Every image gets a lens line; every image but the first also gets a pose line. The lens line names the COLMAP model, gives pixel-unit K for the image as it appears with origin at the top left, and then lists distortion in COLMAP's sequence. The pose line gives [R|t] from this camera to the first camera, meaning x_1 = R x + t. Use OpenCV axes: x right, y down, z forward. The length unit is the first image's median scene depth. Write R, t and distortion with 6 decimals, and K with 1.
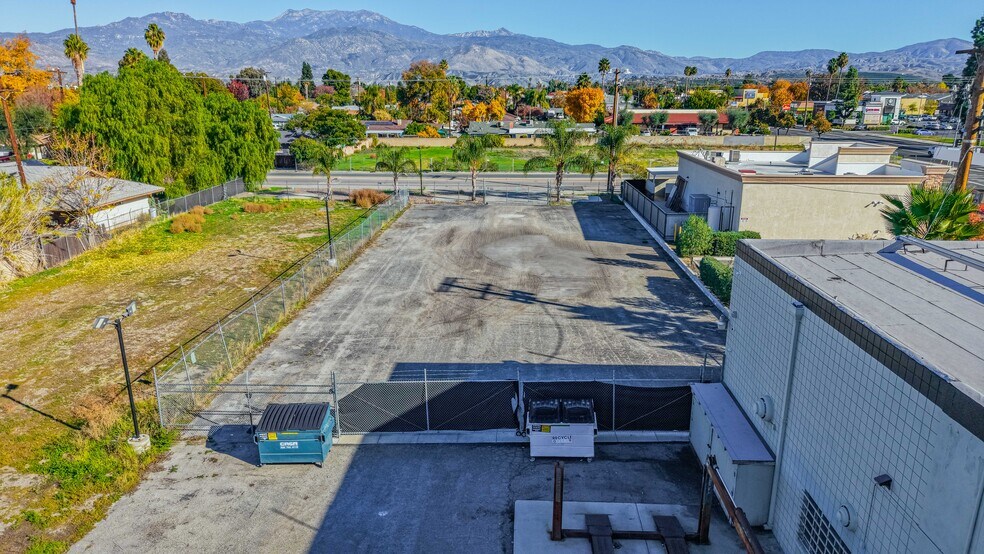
lens RADIAL K [[648.6, 0, 494.7], [0, 648.6, 276.2], [0, 0, 1]] dist [0.054023, -0.074792]
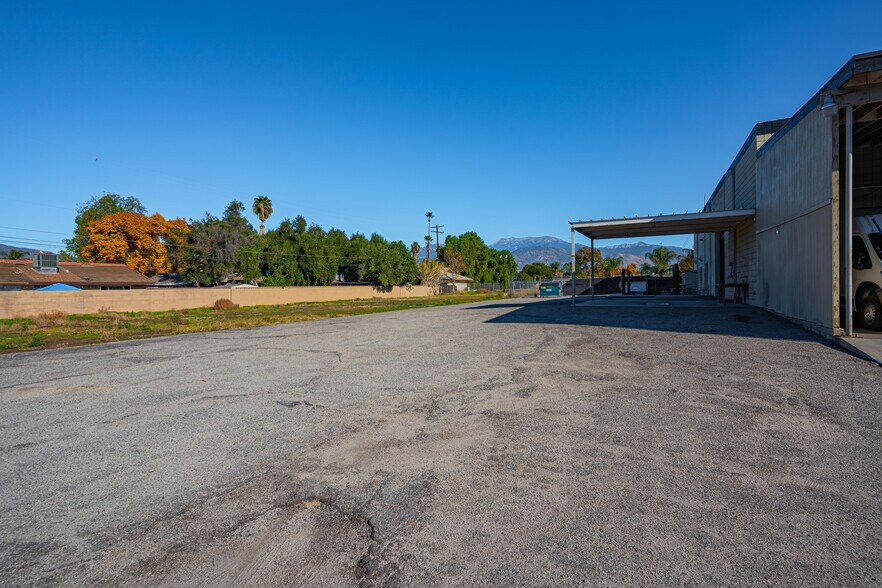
lens RADIAL K [[426.6, 0, 441.0], [0, 426.6, 294.0], [0, 0, 1]] dist [-0.000692, 0.000099]
pose [[0.910108, -0.005384, -0.414336, 0.029248], [-0.098718, 0.968308, -0.229422, 0.251271], [0.402440, 0.249702, 0.880734, -0.356269]]
